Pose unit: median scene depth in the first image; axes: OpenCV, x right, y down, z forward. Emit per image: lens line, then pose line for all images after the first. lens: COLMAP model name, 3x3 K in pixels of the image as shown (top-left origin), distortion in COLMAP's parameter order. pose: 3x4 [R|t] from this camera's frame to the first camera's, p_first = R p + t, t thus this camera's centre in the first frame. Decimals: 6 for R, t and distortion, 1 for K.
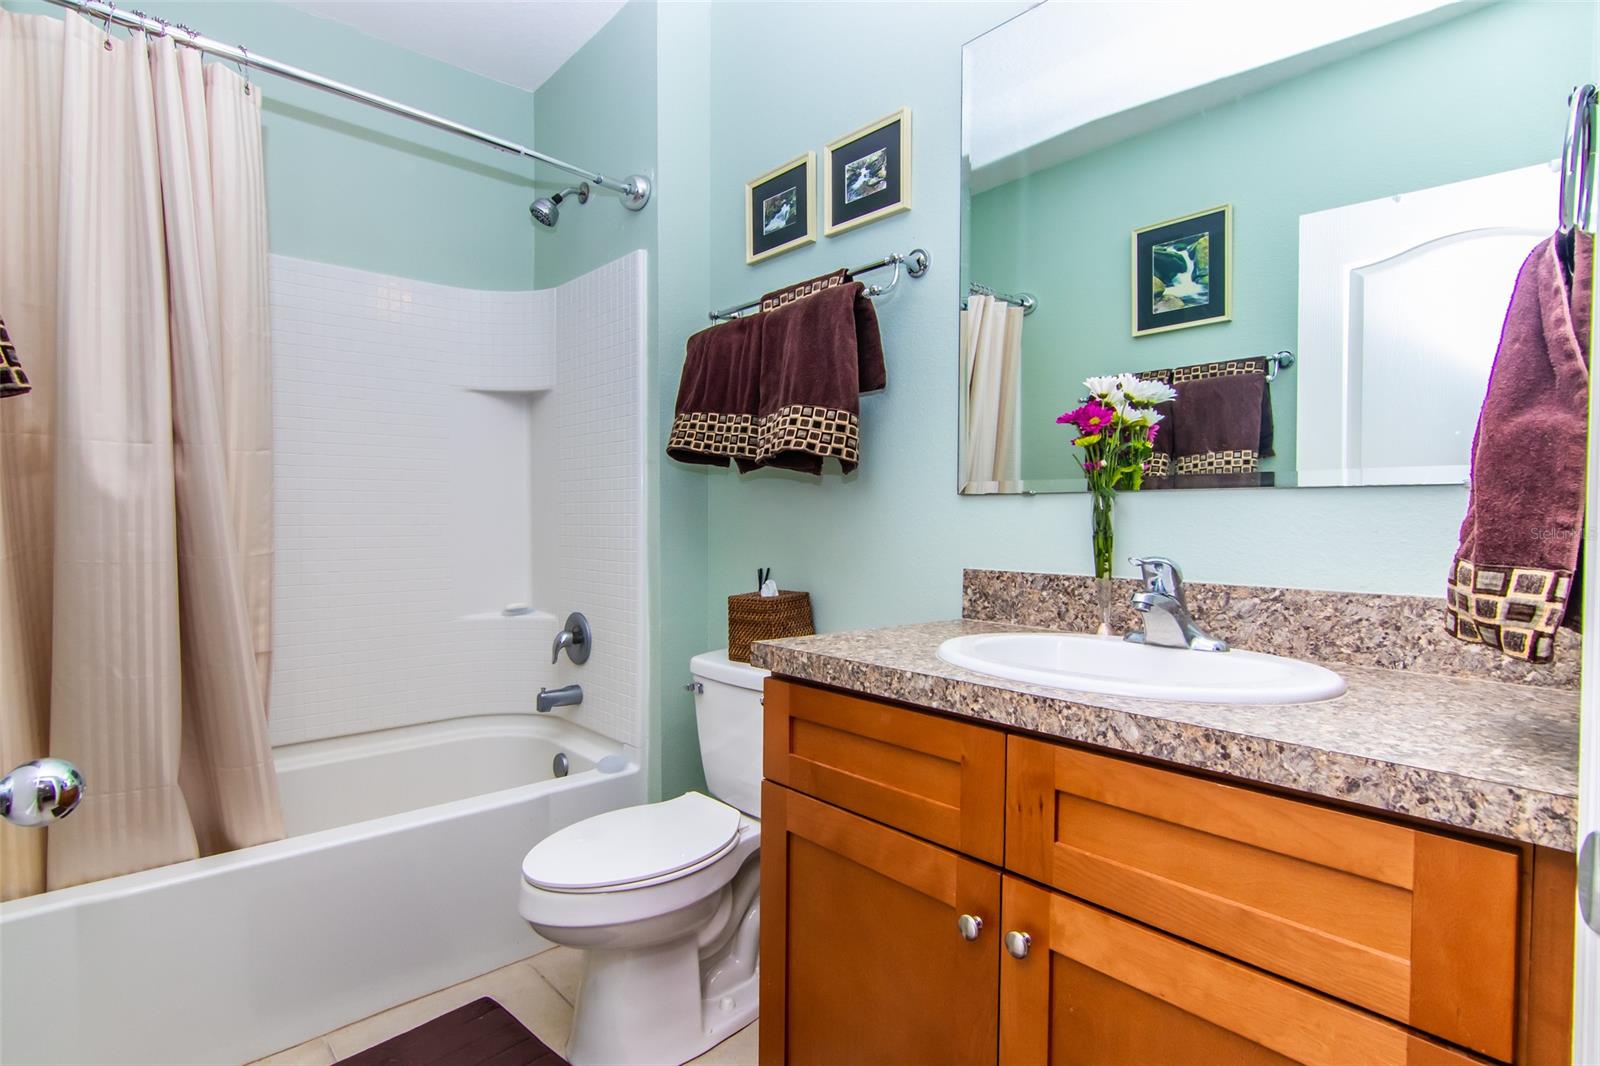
lens RADIAL K [[803.8, 0, 800.5], [0, 803.8, 542.1], [0, 0, 1]] dist [-0.004889, 0.001267]
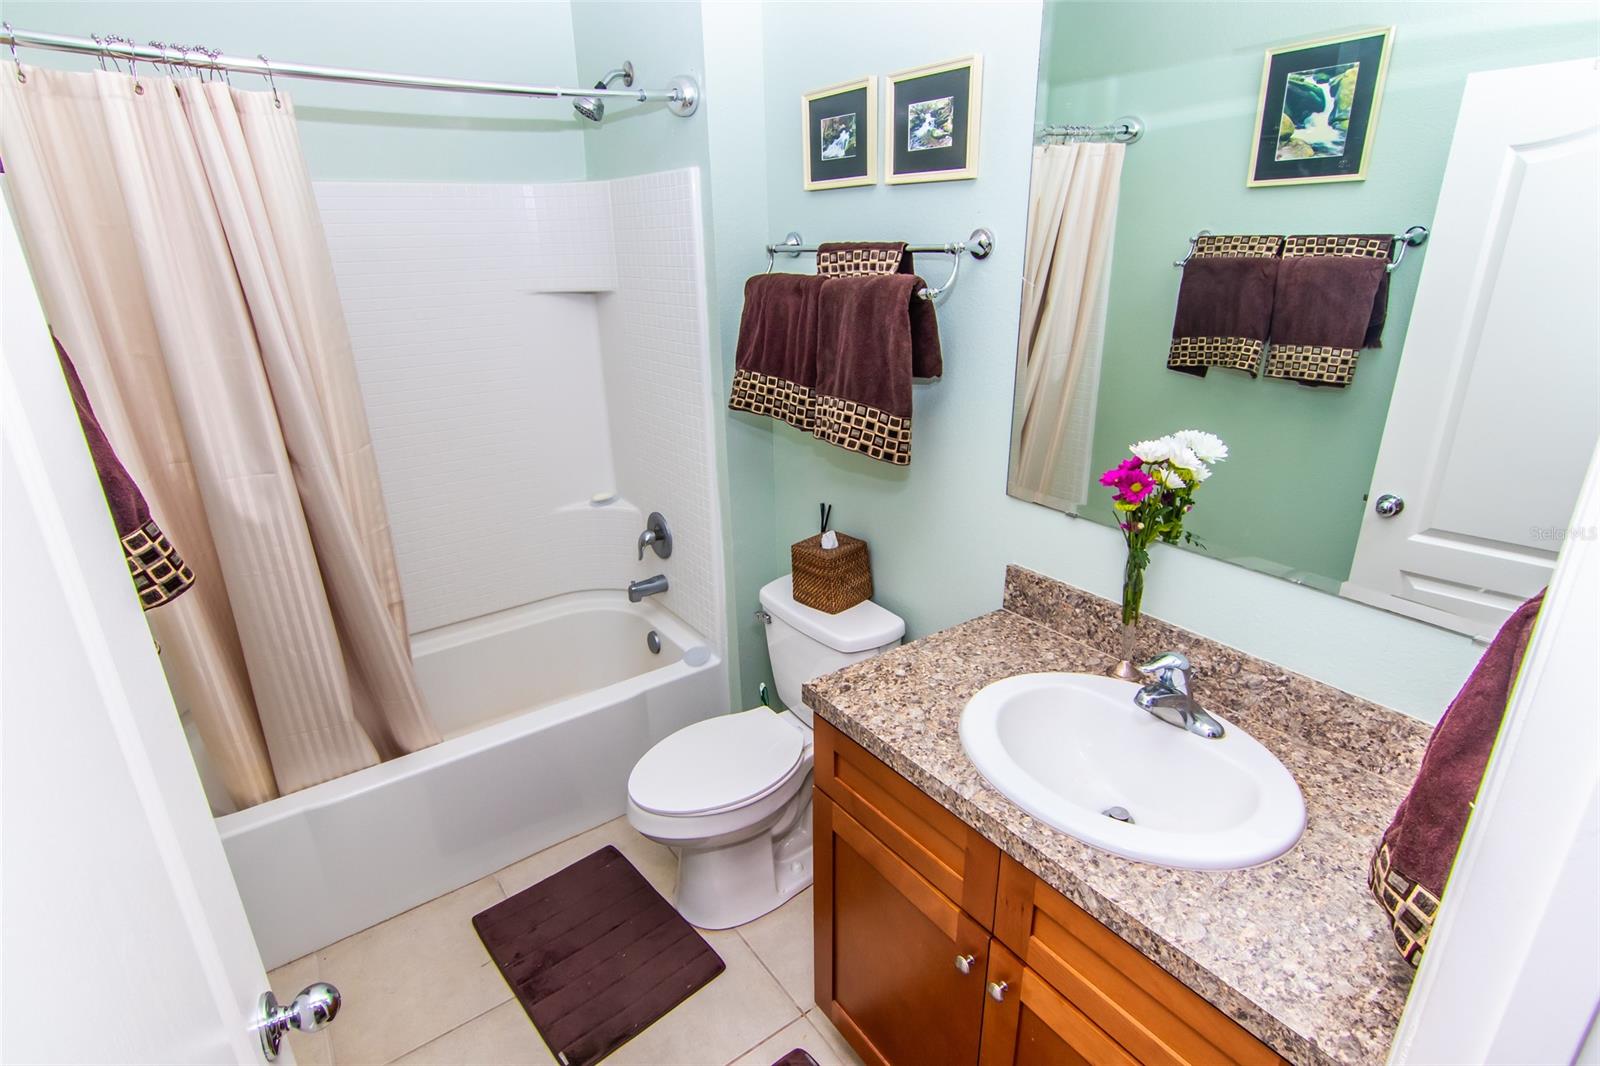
lens RADIAL K [[804.1, 0, 801.1], [0, 804.1, 542.3], [0, 0, 1]] dist [-0.007458, 0.004040]
pose [[0.994532, 0.015451, -0.103283, 0.036692], [0.019519, 0.944066, 0.329178, -0.307628], [0.102592, -0.329394, 0.938602, -0.012780]]
